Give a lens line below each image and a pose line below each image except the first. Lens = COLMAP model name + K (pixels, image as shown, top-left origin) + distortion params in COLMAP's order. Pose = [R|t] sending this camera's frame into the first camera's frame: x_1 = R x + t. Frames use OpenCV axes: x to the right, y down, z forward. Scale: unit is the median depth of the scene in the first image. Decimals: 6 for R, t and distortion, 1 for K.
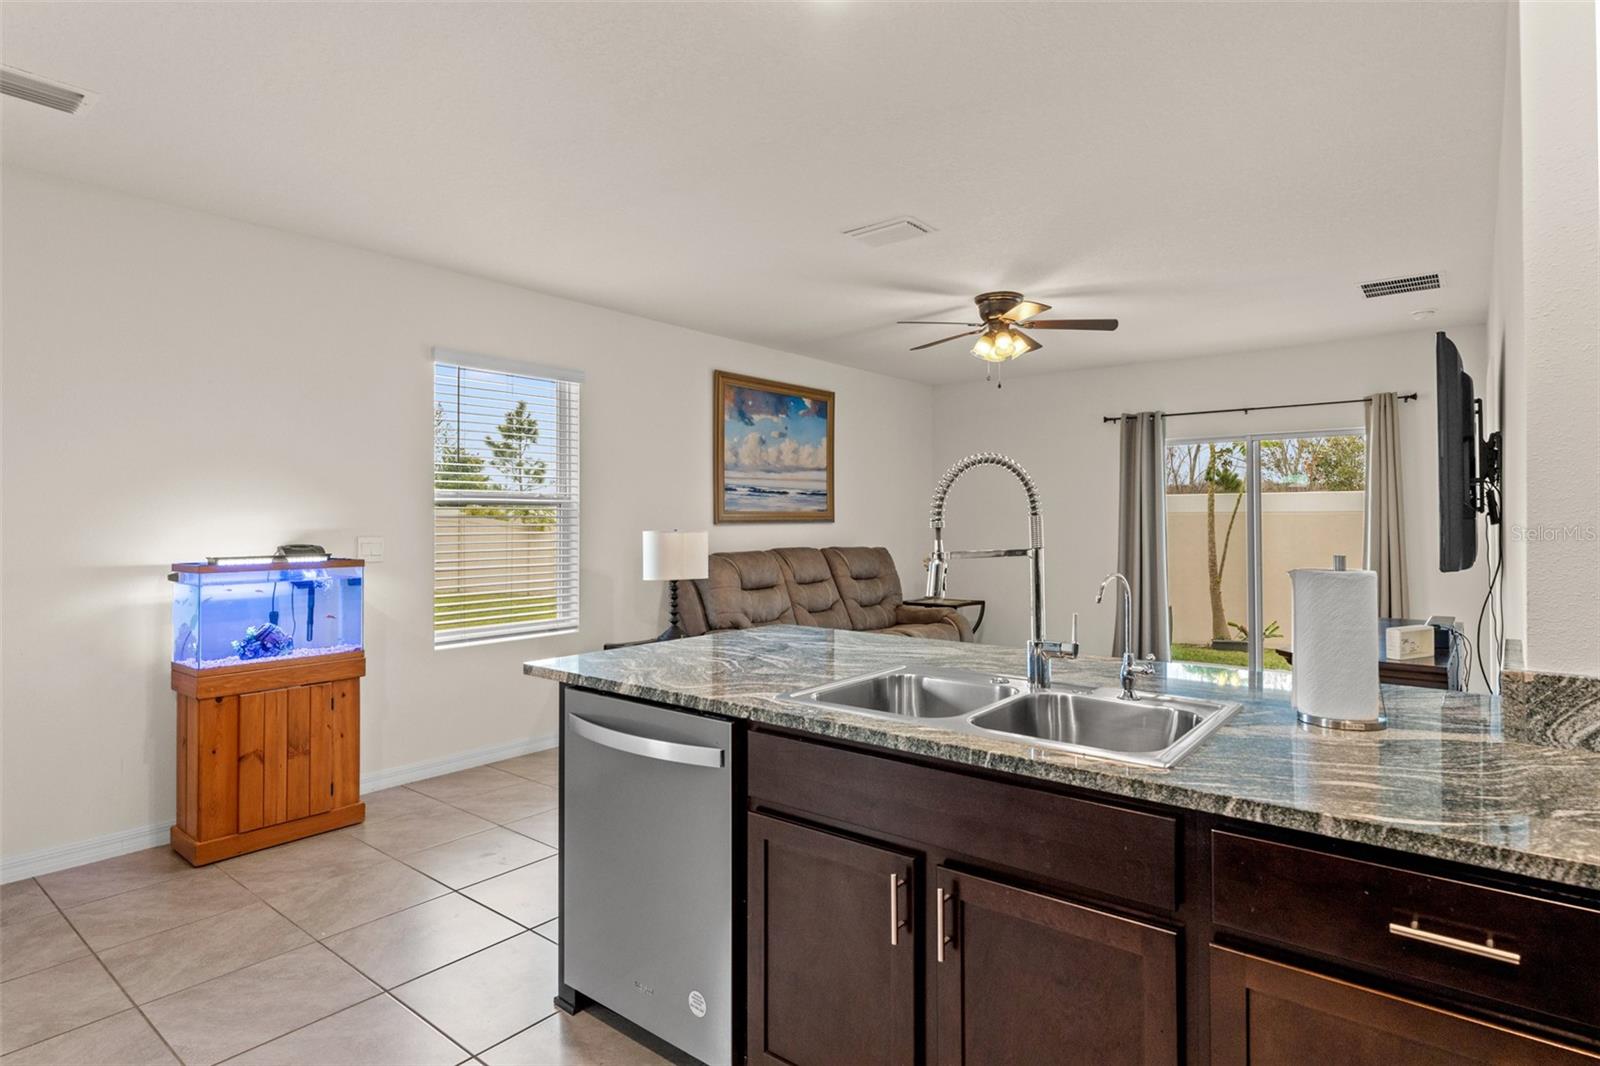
lens RADIAL K [[845.9, 0, 797.8], [0, 845.9, 523.7], [0, 0, 1]] dist [-0.008054, -0.000833]
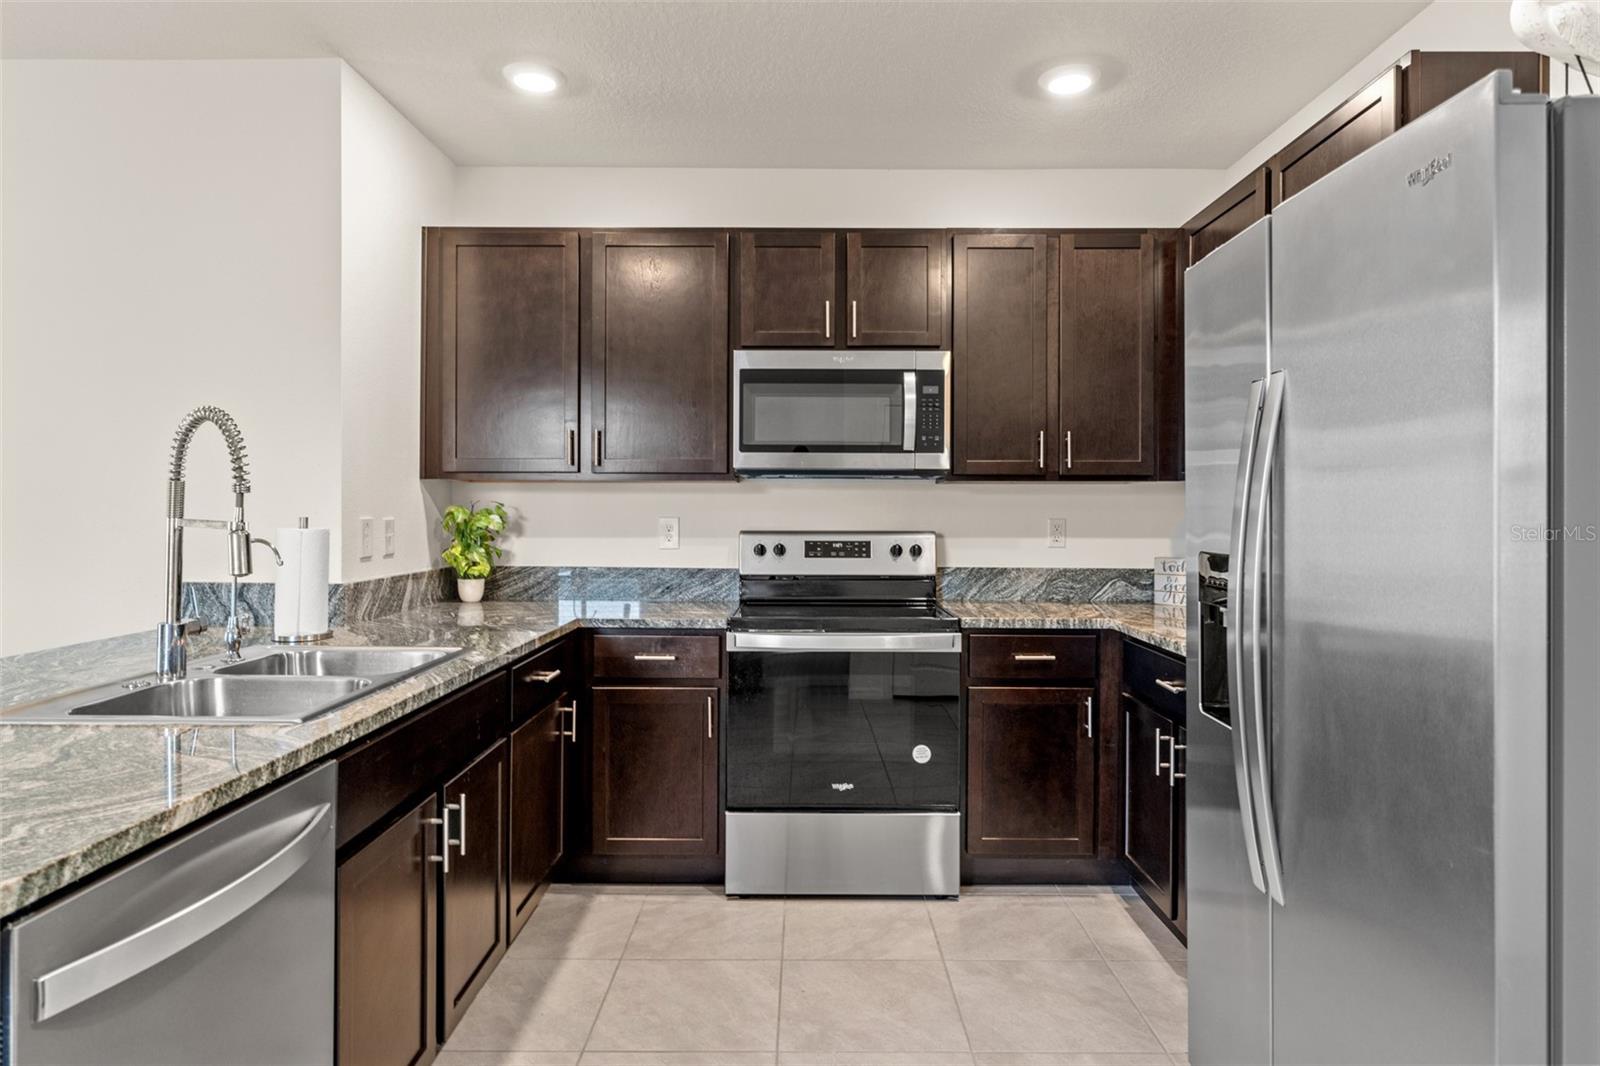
lens RADIAL K [[940.9, 0, 806.6], [0, 940.9, 504.0], [0, 0, 1]] dist [0.001550, 0.000605]
pose [[-0.627703, 0.004517, 0.778440, -0.289079], [0.002121, 0.999989, -0.004092, 0.005322], [-0.778450, -0.000917, -0.627706, 0.354540]]
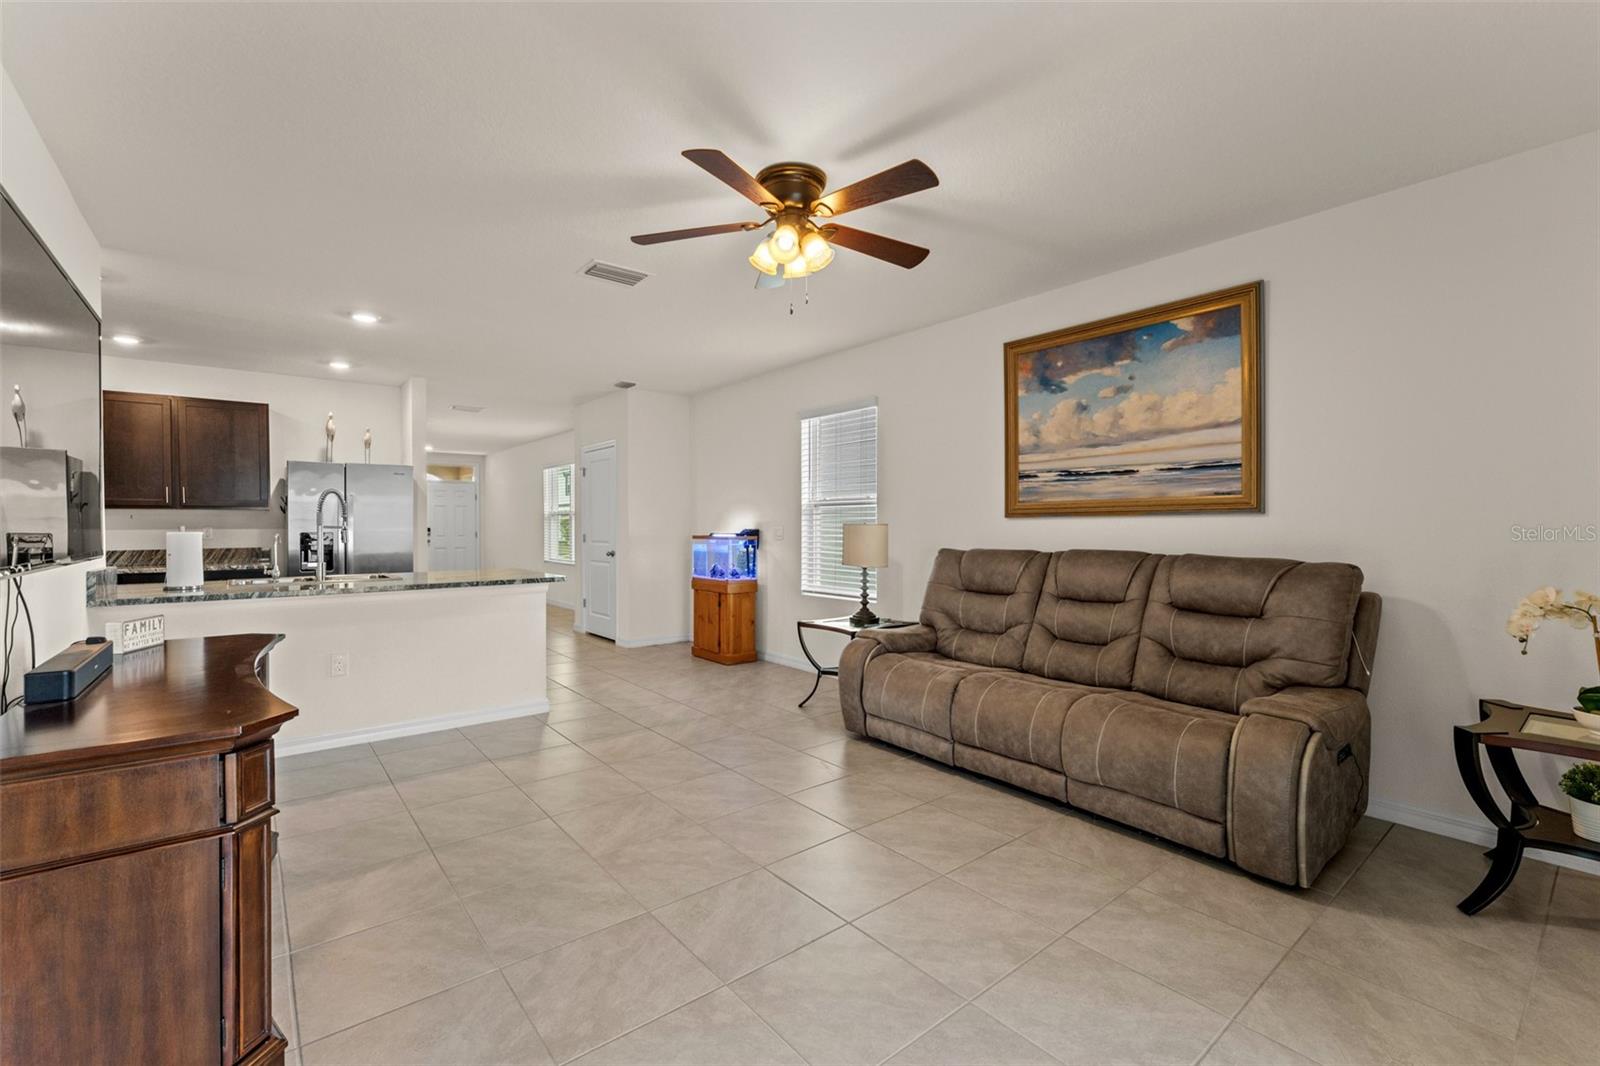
lens RADIAL K [[690.2, 0, 800.0], [0, 690.2, 533.0], [0, 0, 1]] dist [-0.000563, -0.000112]
pose [[-0.217258, 0.013136, -0.976026, 0.634474], [-0.002896, 0.999896, 0.014102, 0.006902], [0.976110, 0.005891, -0.217198, 0.914093]]
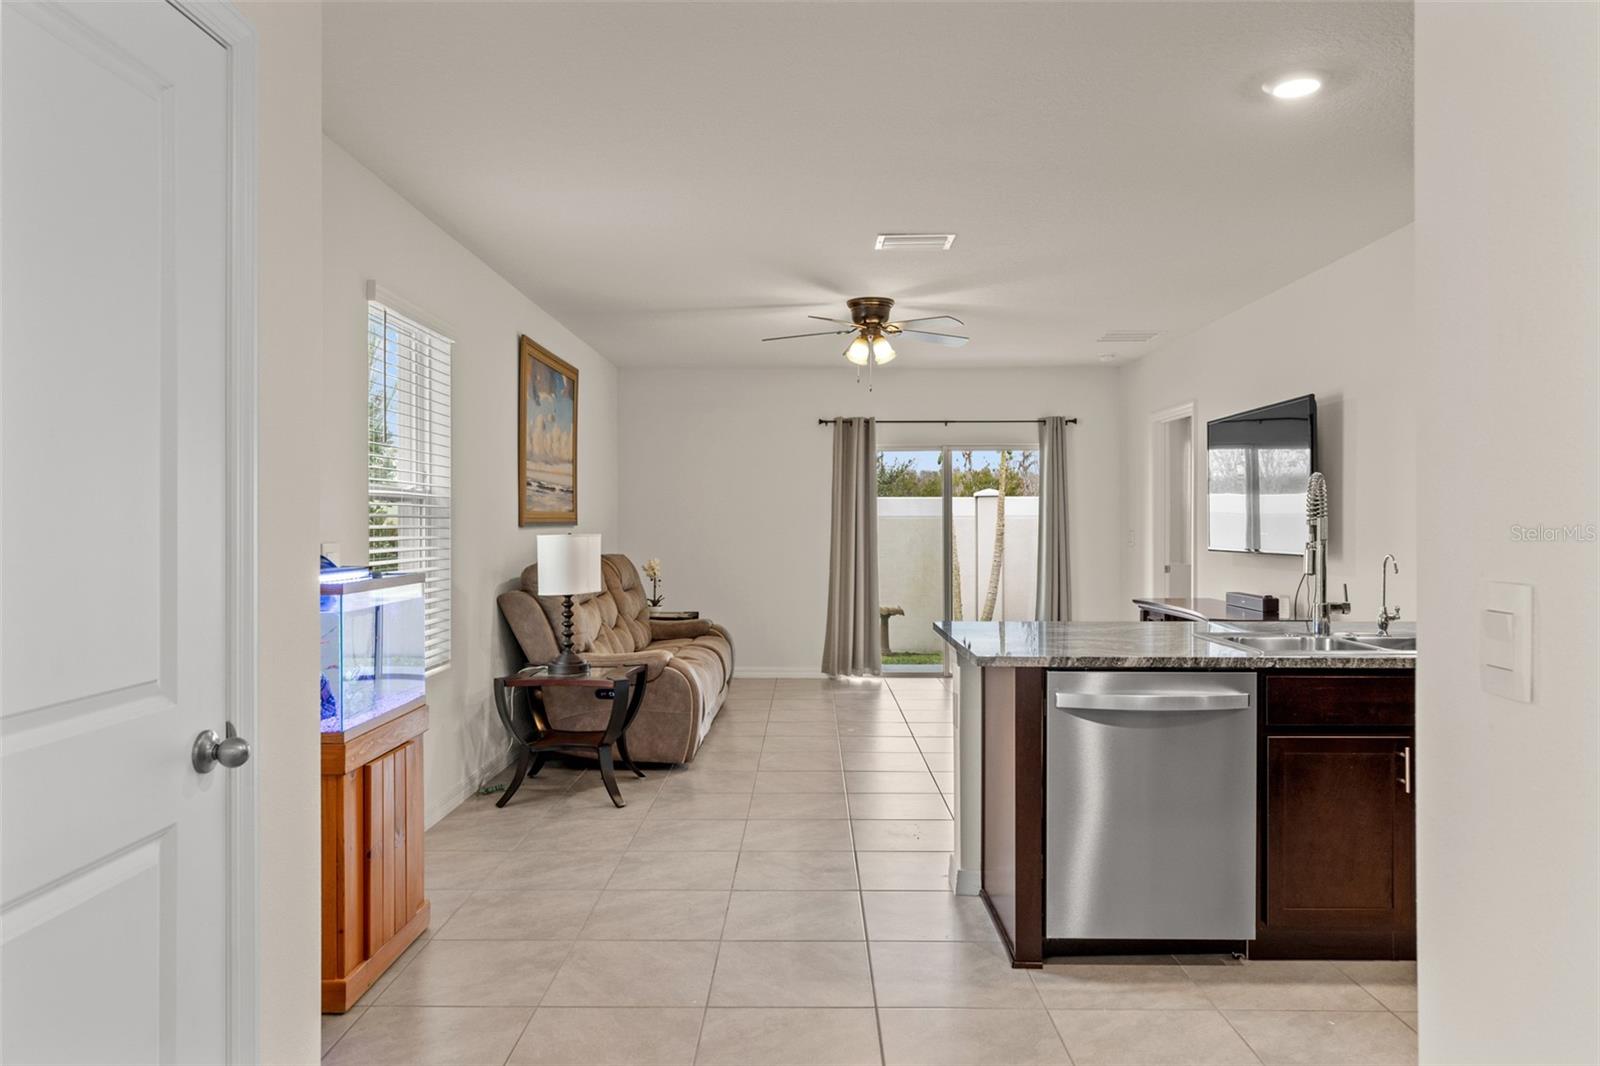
lens RADIAL K [[1075.2, 0, 800.0], [0, 1075.2, 533.0], [0, 0, 1]] dist [0.001637, -0.000523]
pose [[0.786219, -0.002410, 0.617943, -0.503067], [0.000150, 0.999993, 0.003709, 0.002469], [-0.617947, -0.002823, 0.786214, 0.032449]]
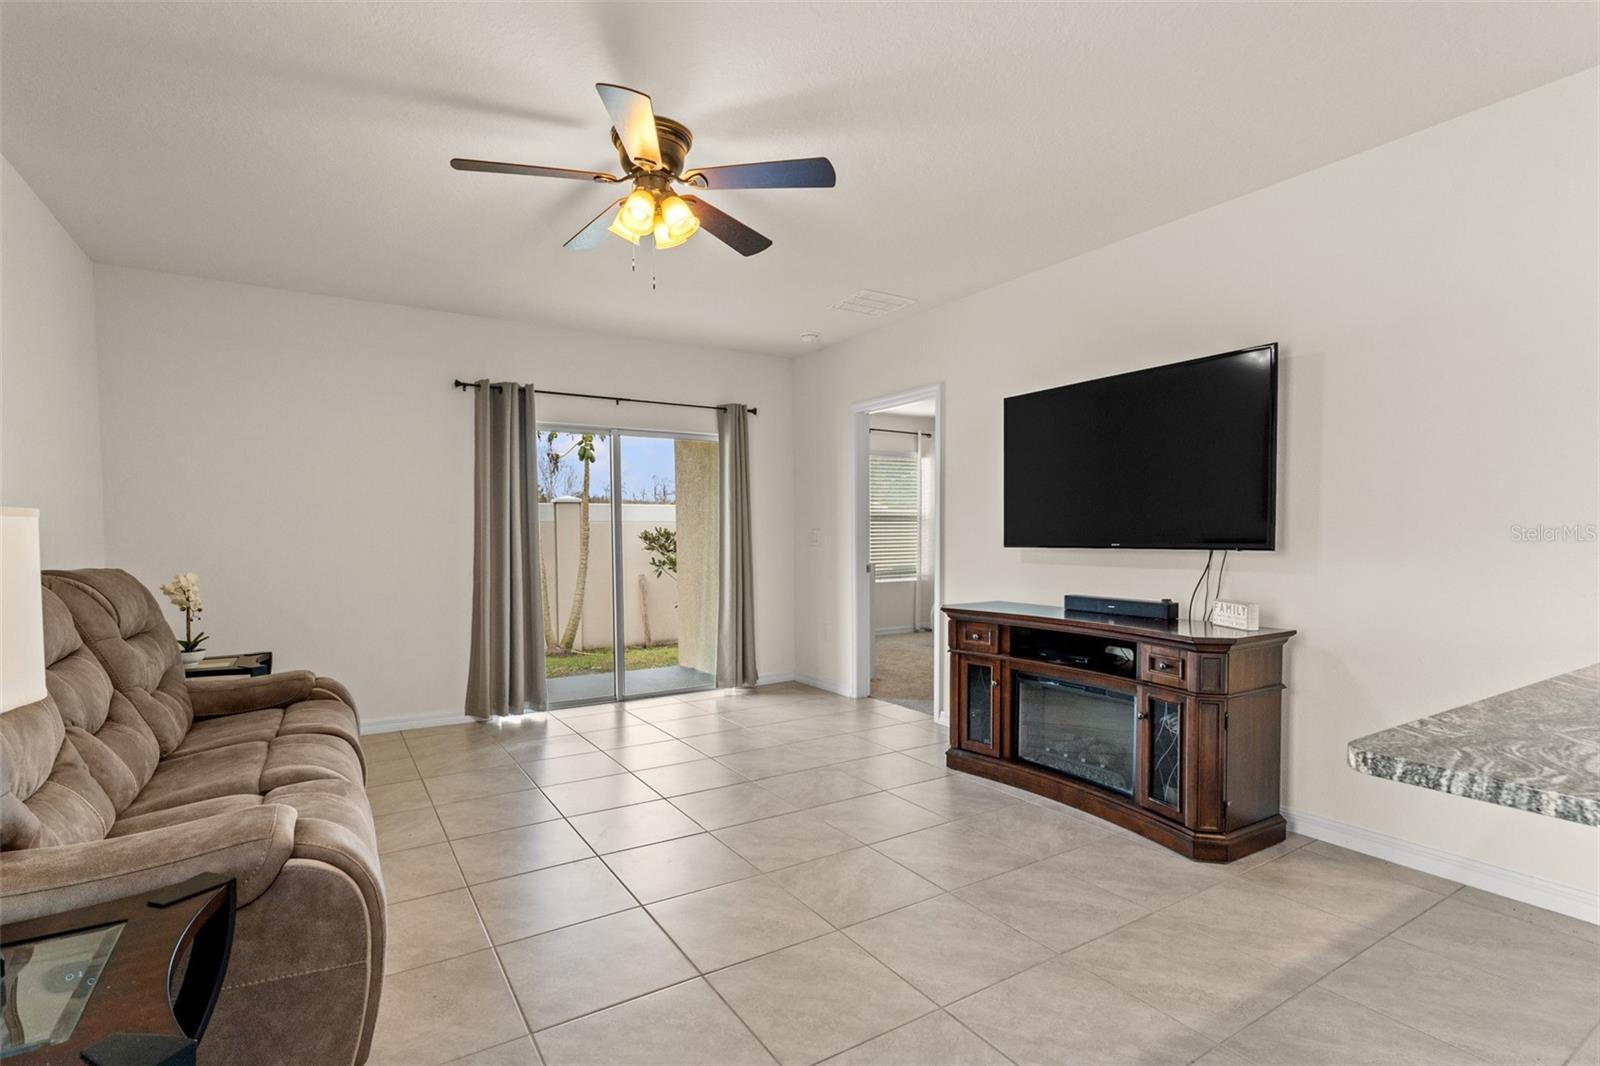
lens RADIAL K [[771.8, 0, 797.8], [0, 771.8, 567.2], [0, 0, 1]] dist [0.001007, 0.000236]
pose [[0.331749, -0.038923, 0.942564, -0.208714], [0.005655, 0.999213, 0.039272, 0.014312], [-0.943351, -0.007698, 0.331708, 0.579094]]
